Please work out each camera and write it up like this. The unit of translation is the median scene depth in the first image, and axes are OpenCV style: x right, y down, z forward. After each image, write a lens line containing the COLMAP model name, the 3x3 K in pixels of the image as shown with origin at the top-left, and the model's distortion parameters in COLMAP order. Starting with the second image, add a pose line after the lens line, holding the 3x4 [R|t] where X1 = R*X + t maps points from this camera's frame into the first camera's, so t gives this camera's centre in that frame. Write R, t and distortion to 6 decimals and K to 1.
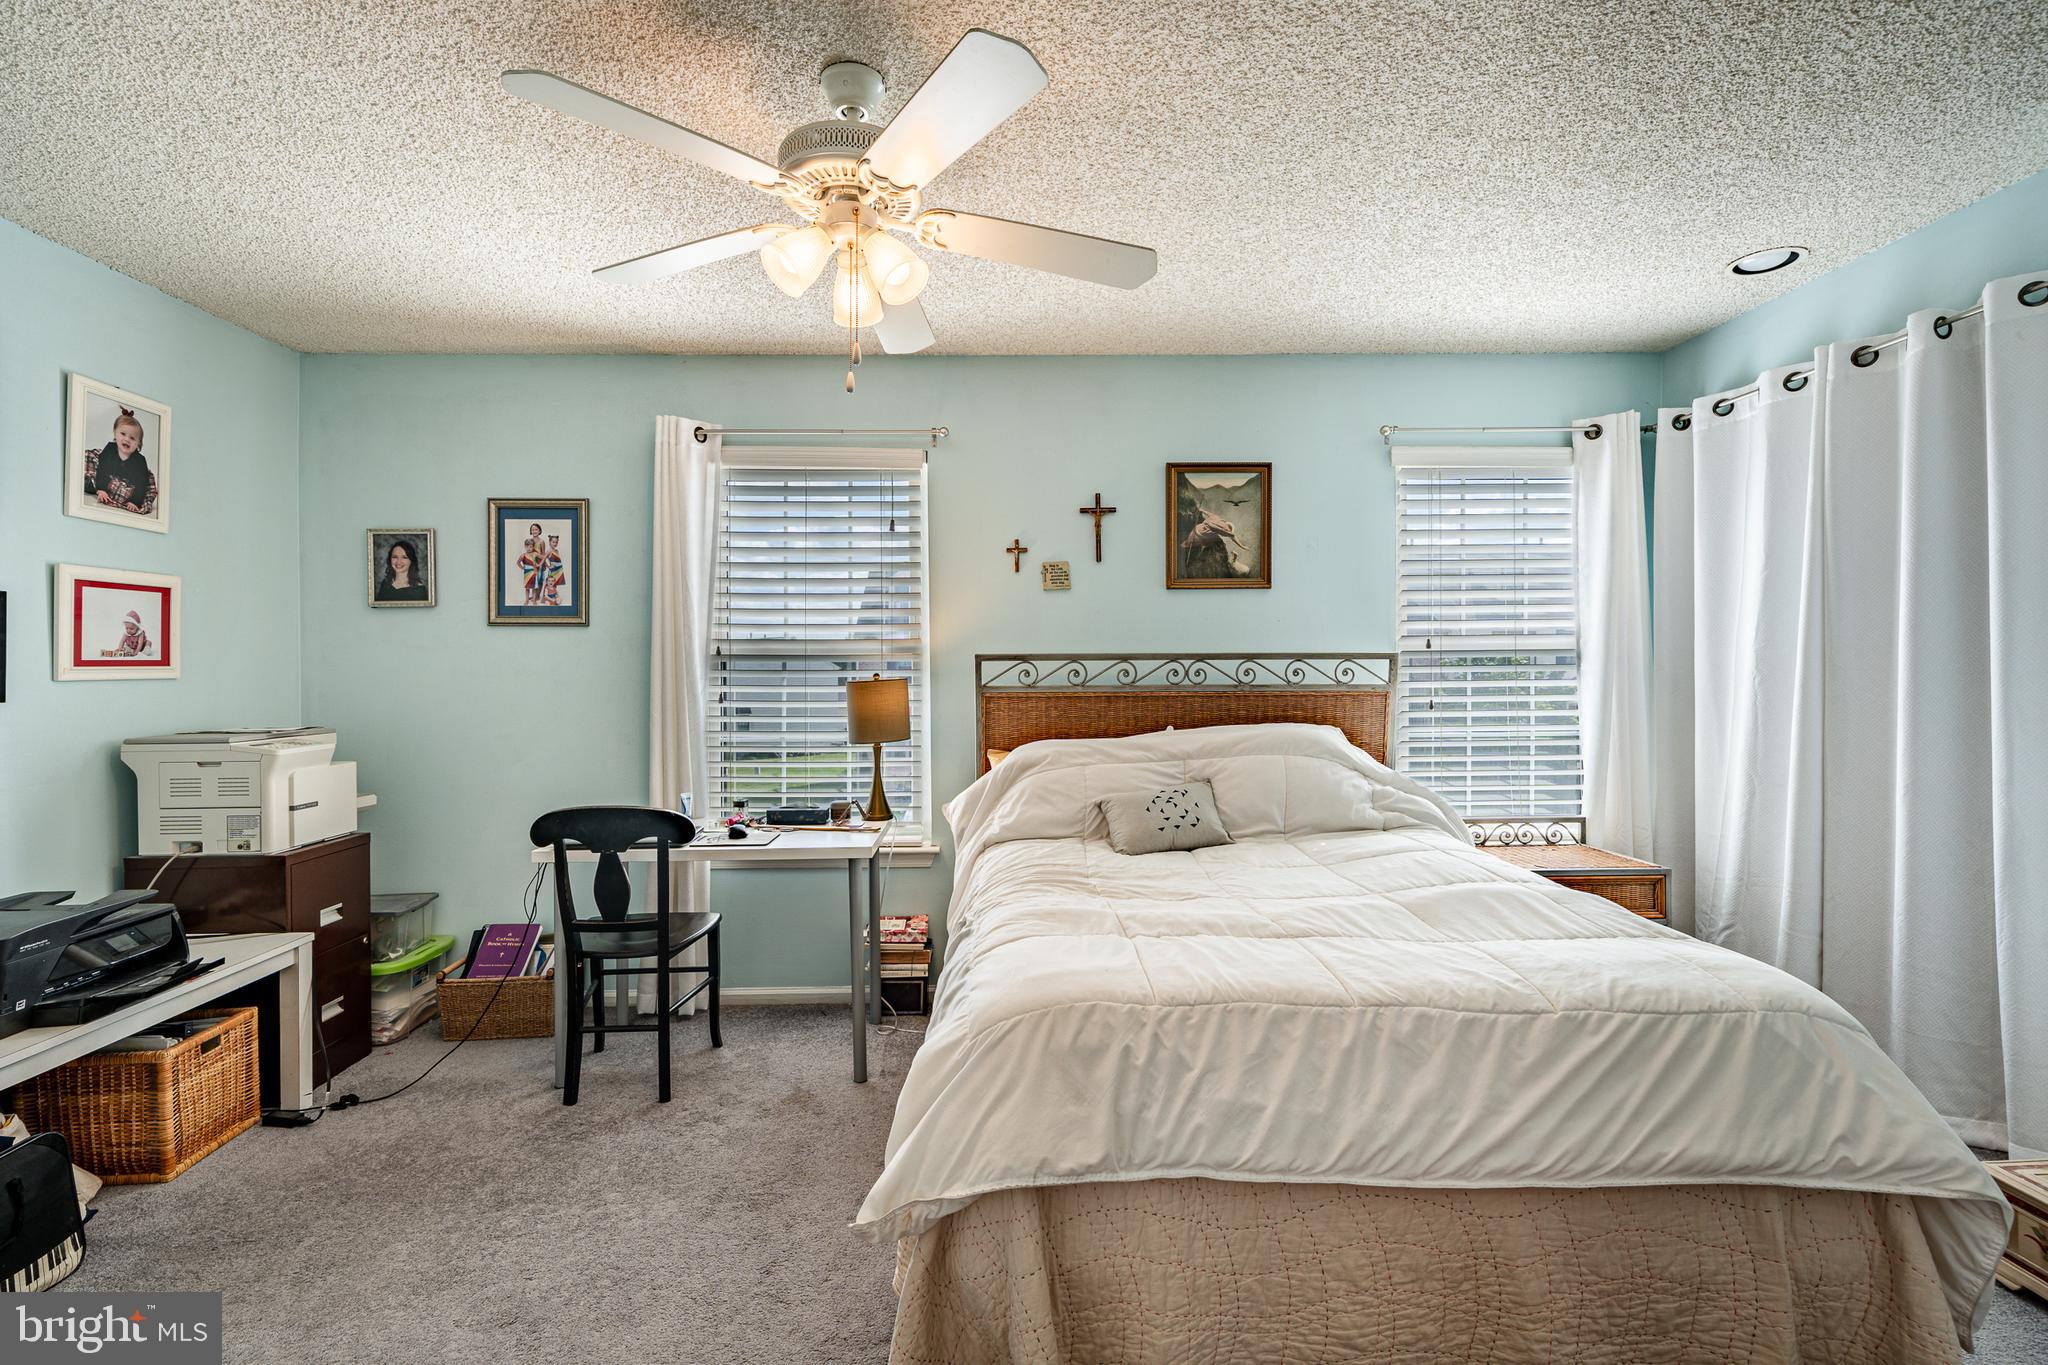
lens RADIAL K [[926.6, 0, 992.5], [0, 926.6, 666.9], [0, 0, 1]] dist [-0.001266, 0.001037]
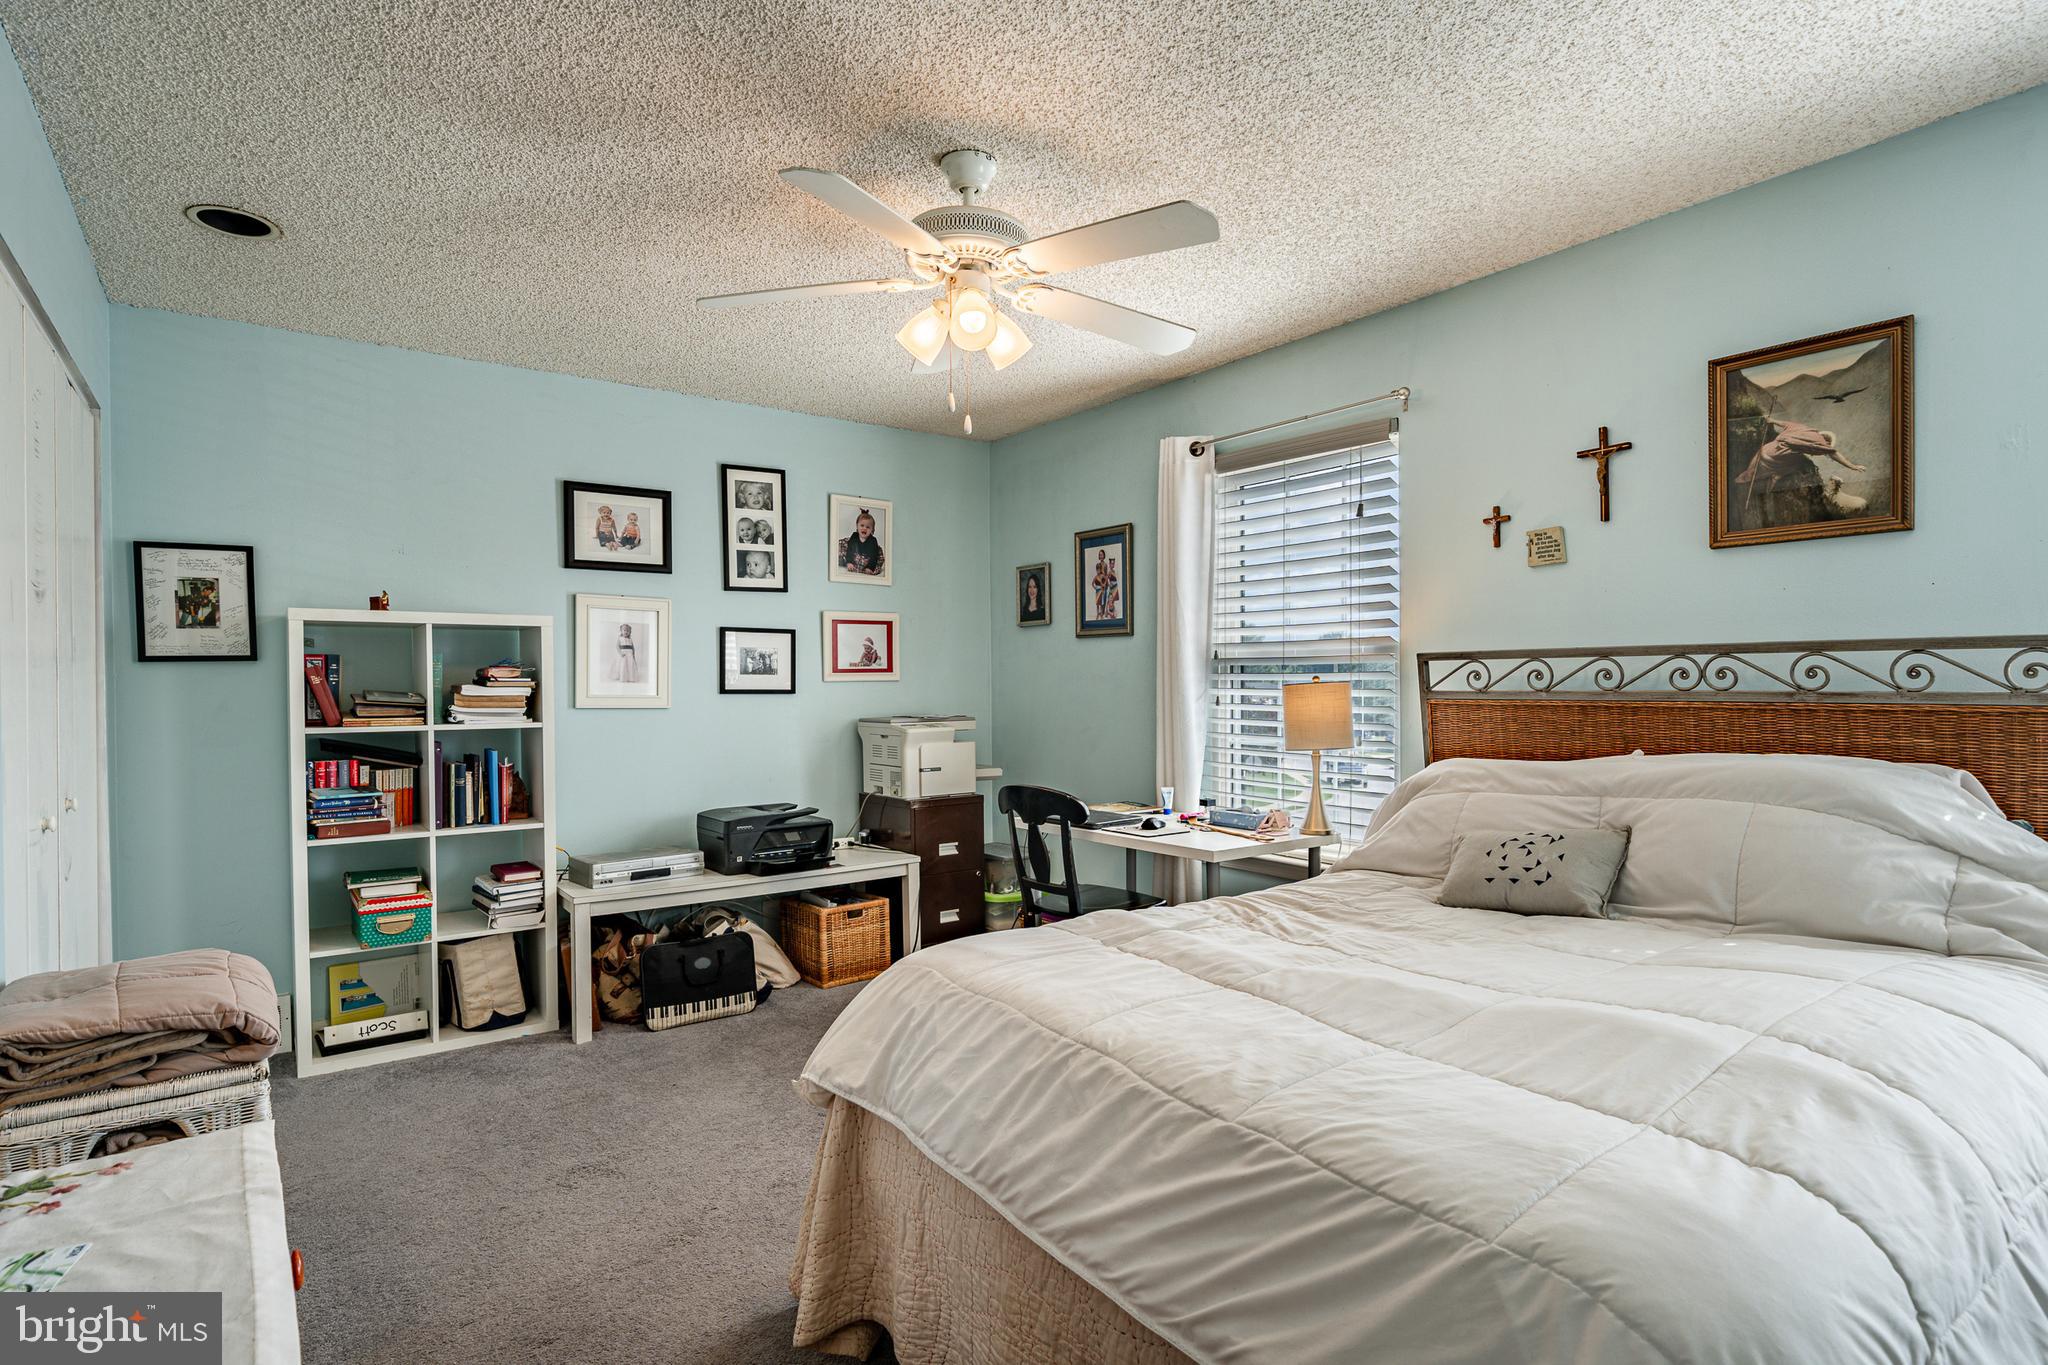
lens RADIAL K [[1007.0, 0, 1021.4], [0, 1007.0, 690.2], [0, 0, 1]] dist [0.002857, 0.001070]
pose [[0.587252, 0.008283, -0.809362, 0.510848], [0.005334, 0.999886, 0.014102, 0.005490], [0.809387, -0.012598, 0.587141, 0.171523]]
